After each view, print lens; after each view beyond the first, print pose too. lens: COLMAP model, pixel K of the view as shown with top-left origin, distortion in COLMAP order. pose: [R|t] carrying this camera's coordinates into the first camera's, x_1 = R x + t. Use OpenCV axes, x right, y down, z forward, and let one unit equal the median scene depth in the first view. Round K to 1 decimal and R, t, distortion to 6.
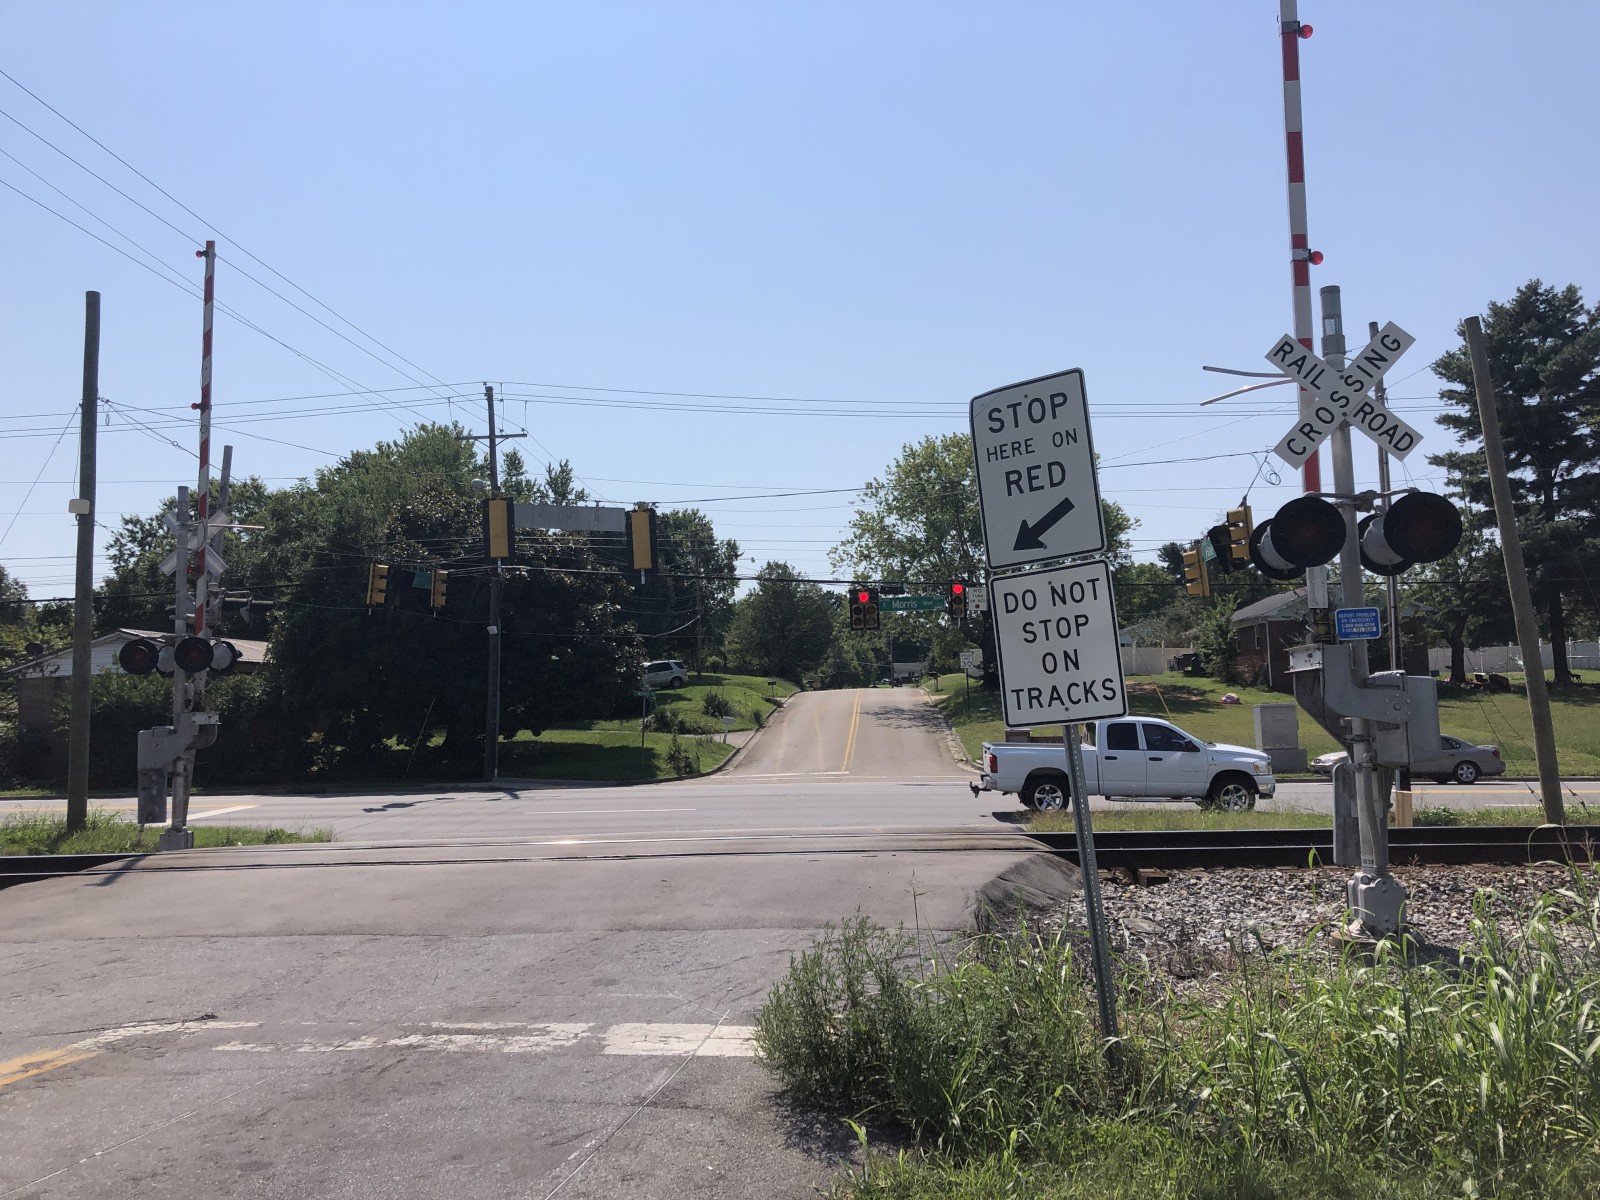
lens RADIAL K [[1268.7, 0, 818.9], [0, 1268.7, 582.5], [0, 0, 1]] dist [0.027068, -0.041473]
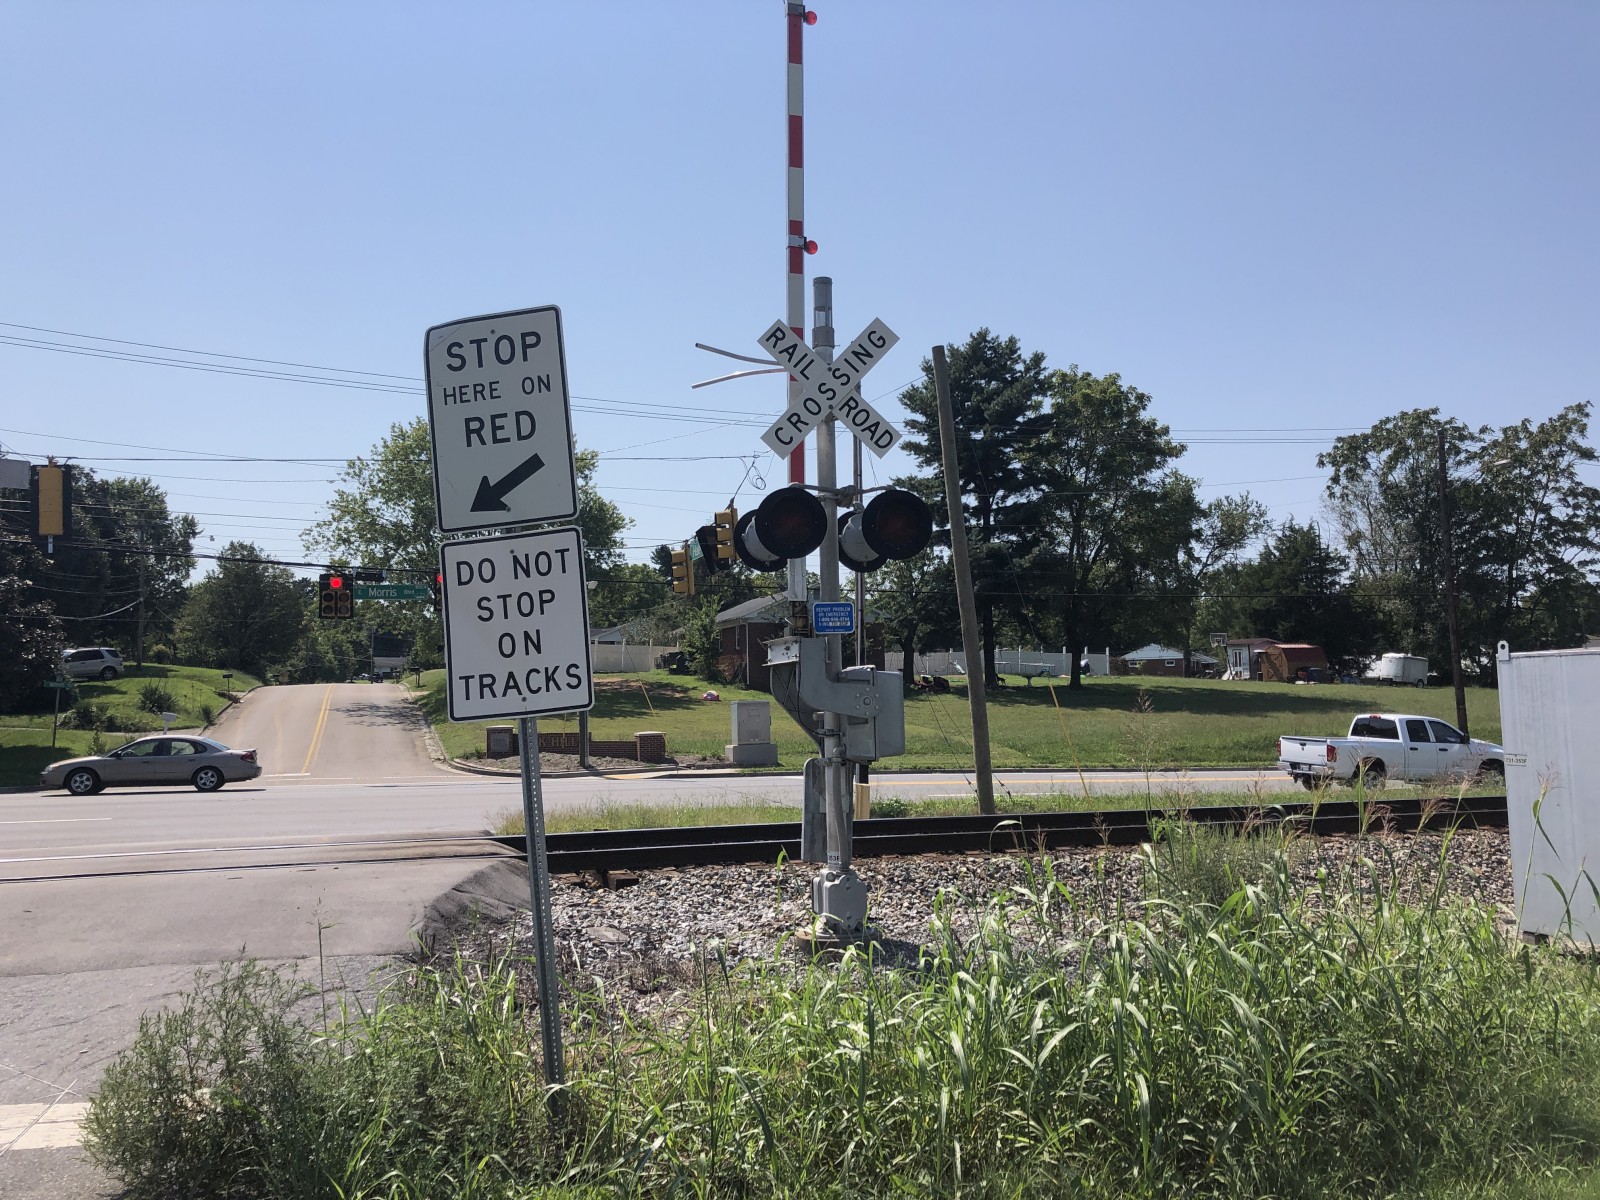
lens RADIAL K [[1256.0, 0, 800.0], [0, 1256.0, 600.0], [0, 0, 1]] dist [0.067921, -0.132210]
pose [[0.928016, 0.039107, 0.370482, 0.025212], [-0.044602, 0.998985, 0.006272, 0.009733], [-0.369861, -0.022345, 0.928818, 0.071733]]
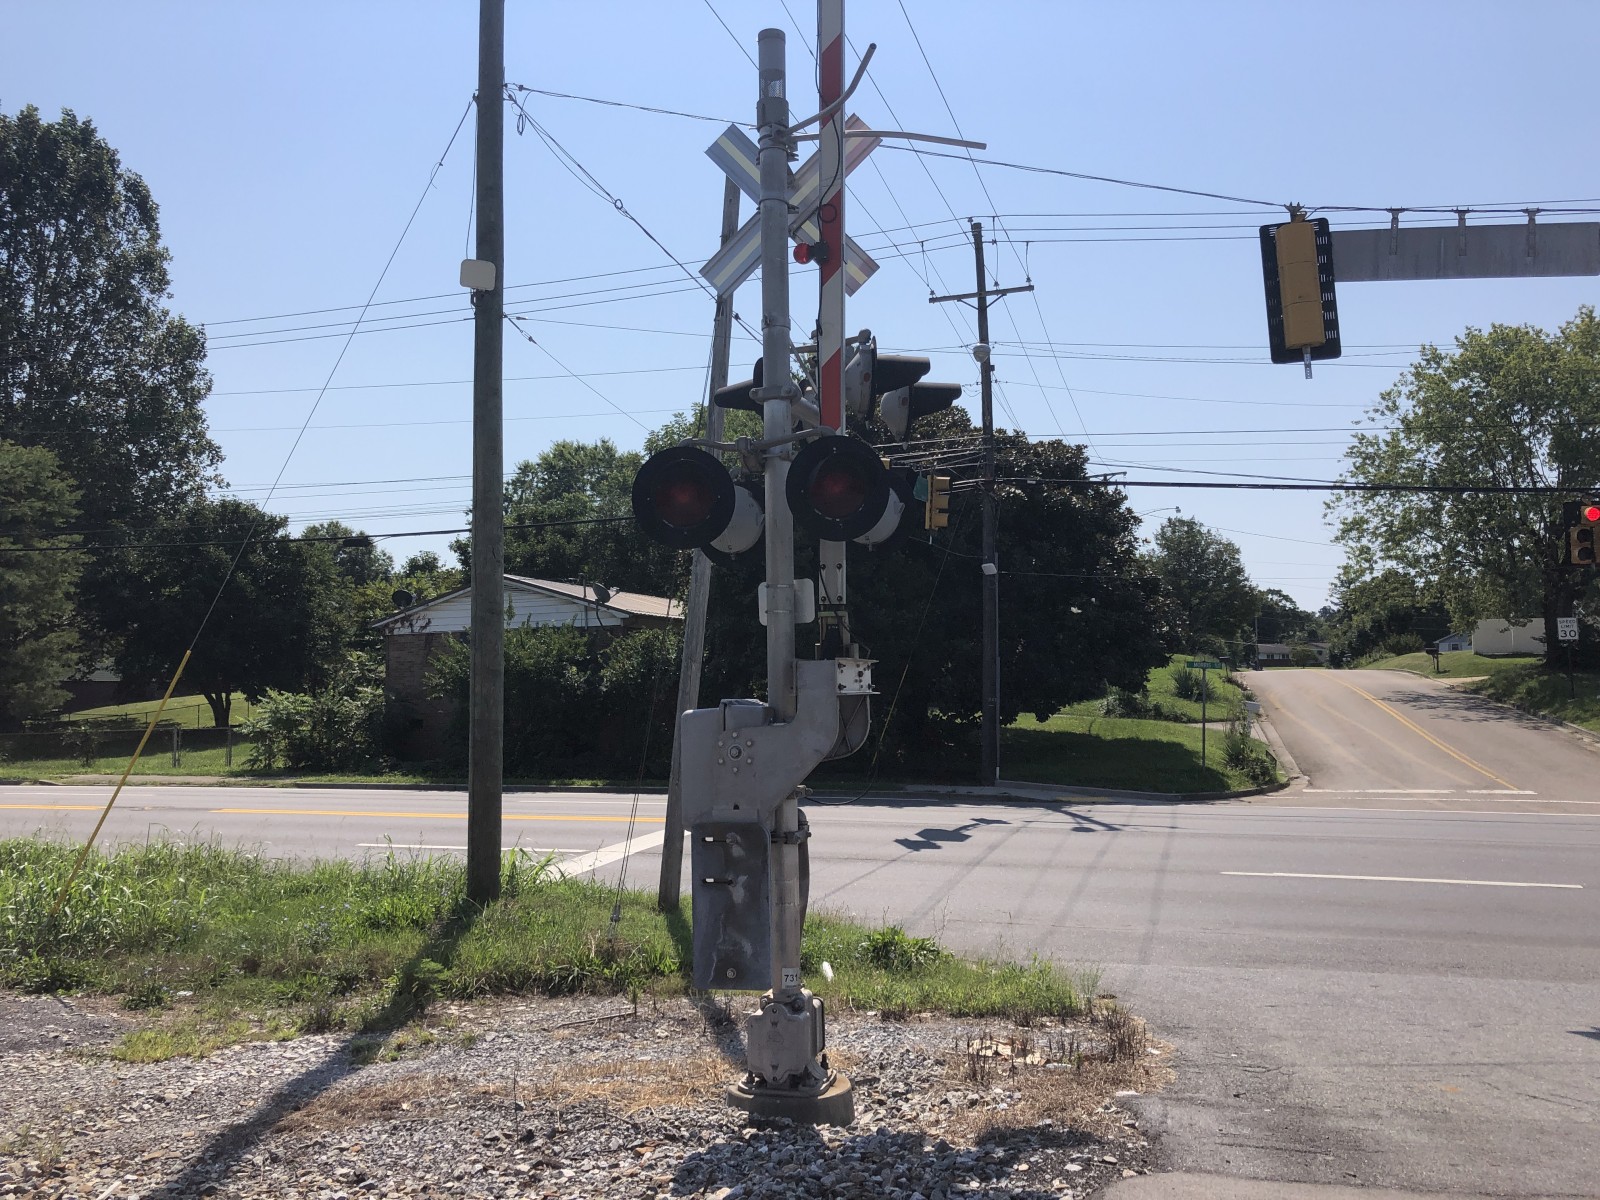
lens RADIAL K [[1256.0, 0, 800.0], [0, 1256.0, 600.0], [0, 0, 1]] dist [0.067921, -0.132210]
pose [[0.970161, 0.002317, -0.242451, -0.527167], [0.004503, 0.999610, 0.027570, 0.096739], [0.242420, -0.027839, 0.969772, 0.847750]]
